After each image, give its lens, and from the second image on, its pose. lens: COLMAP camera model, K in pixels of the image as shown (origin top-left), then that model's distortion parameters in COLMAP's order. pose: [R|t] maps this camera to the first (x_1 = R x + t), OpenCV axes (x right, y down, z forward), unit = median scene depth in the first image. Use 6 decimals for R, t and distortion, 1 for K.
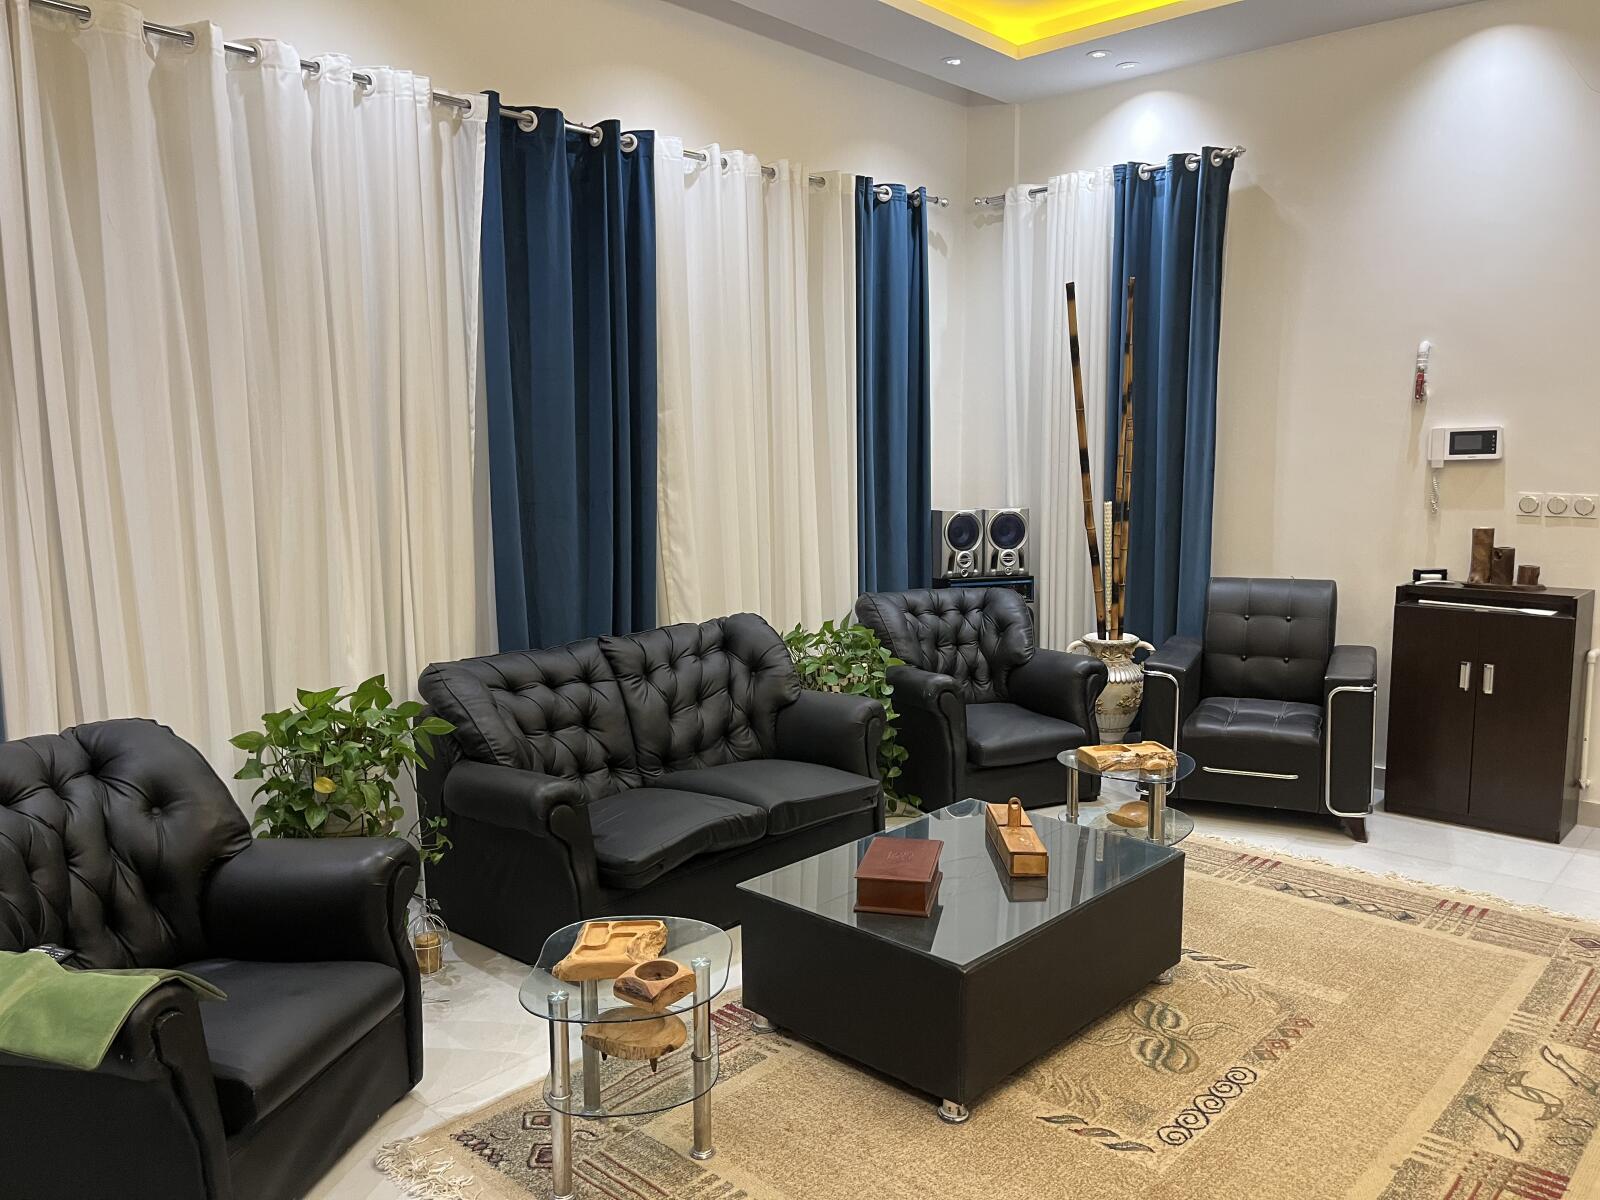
lens RADIAL K [[1232.2, 0, 800.0], [0, 1232.2, 600.0], [0, 0, 1]] dist [0.053453, -0.063814]
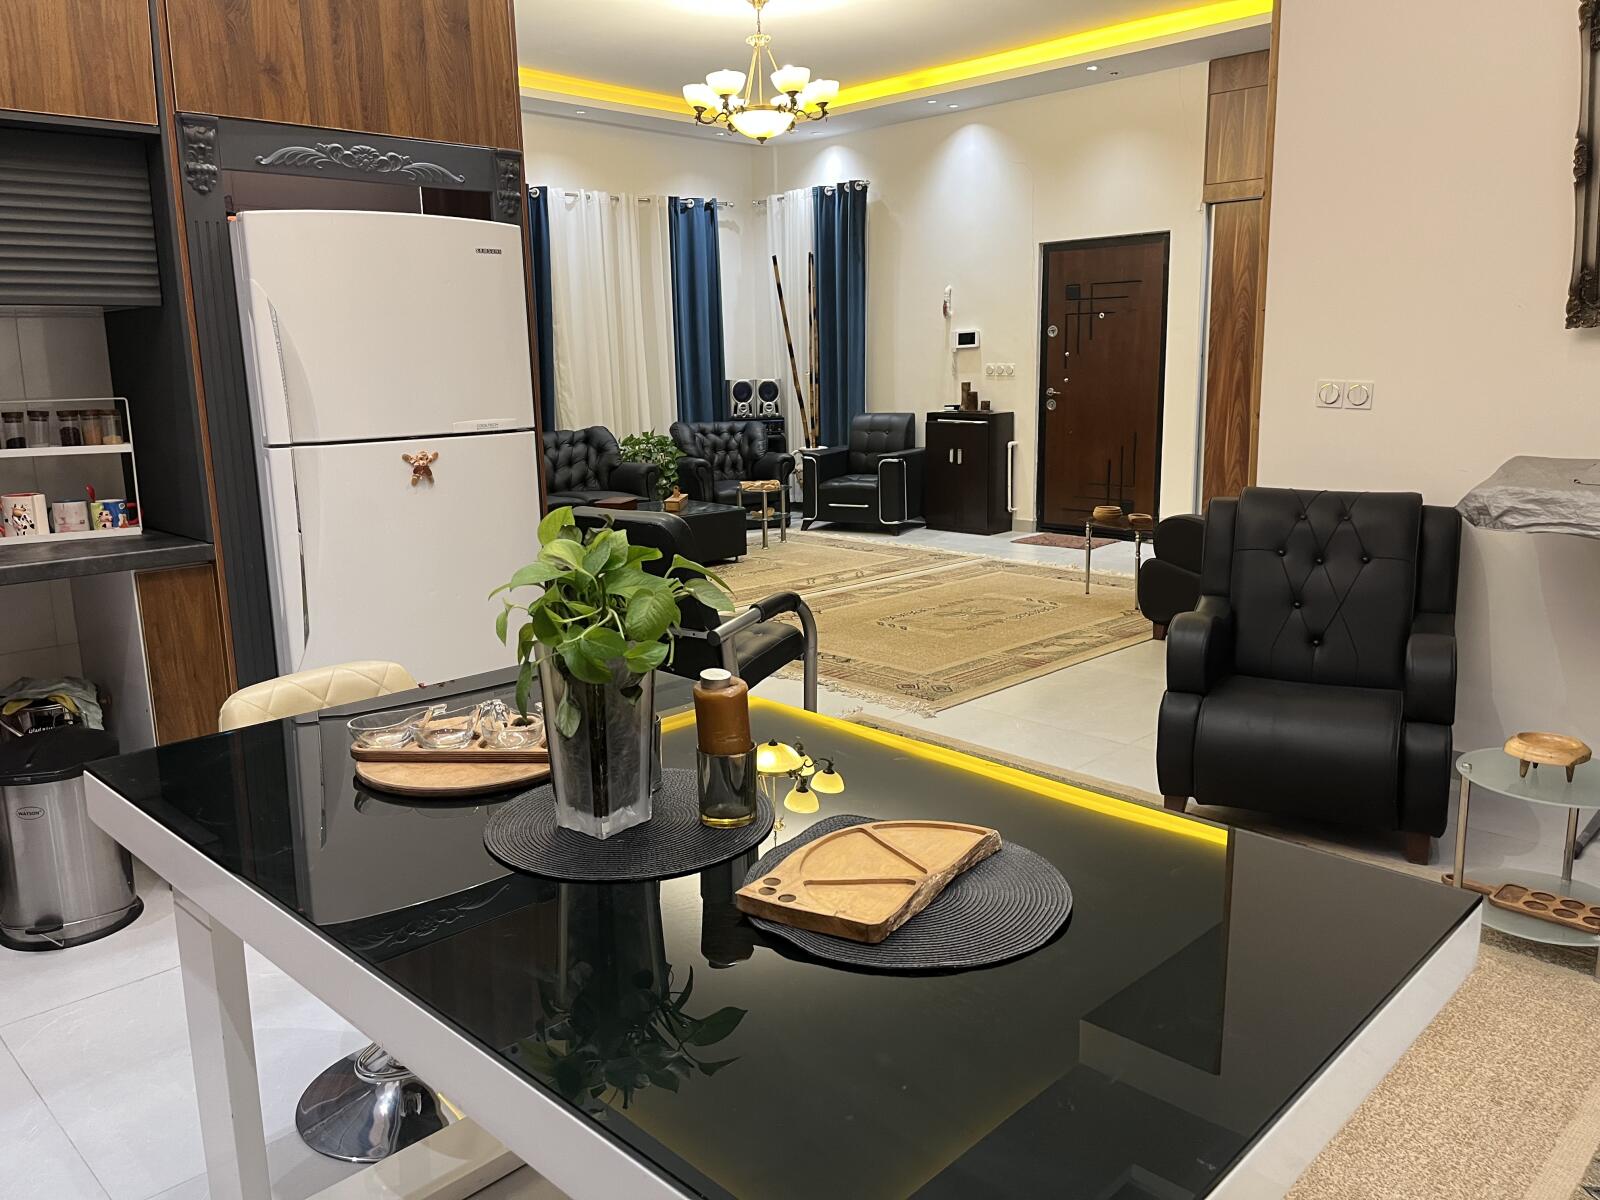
lens RADIAL K [[1232.2, 0, 800.0], [0, 1232.2, 600.0], [0, 0, 1]] dist [0.053453, -0.063814]
pose [[0.998578, 0.003231, -0.053218, 0.345746], [0.000389, 0.997694, 0.067877, 0.138506], [0.053315, -0.067801, 0.996273, -0.895017]]
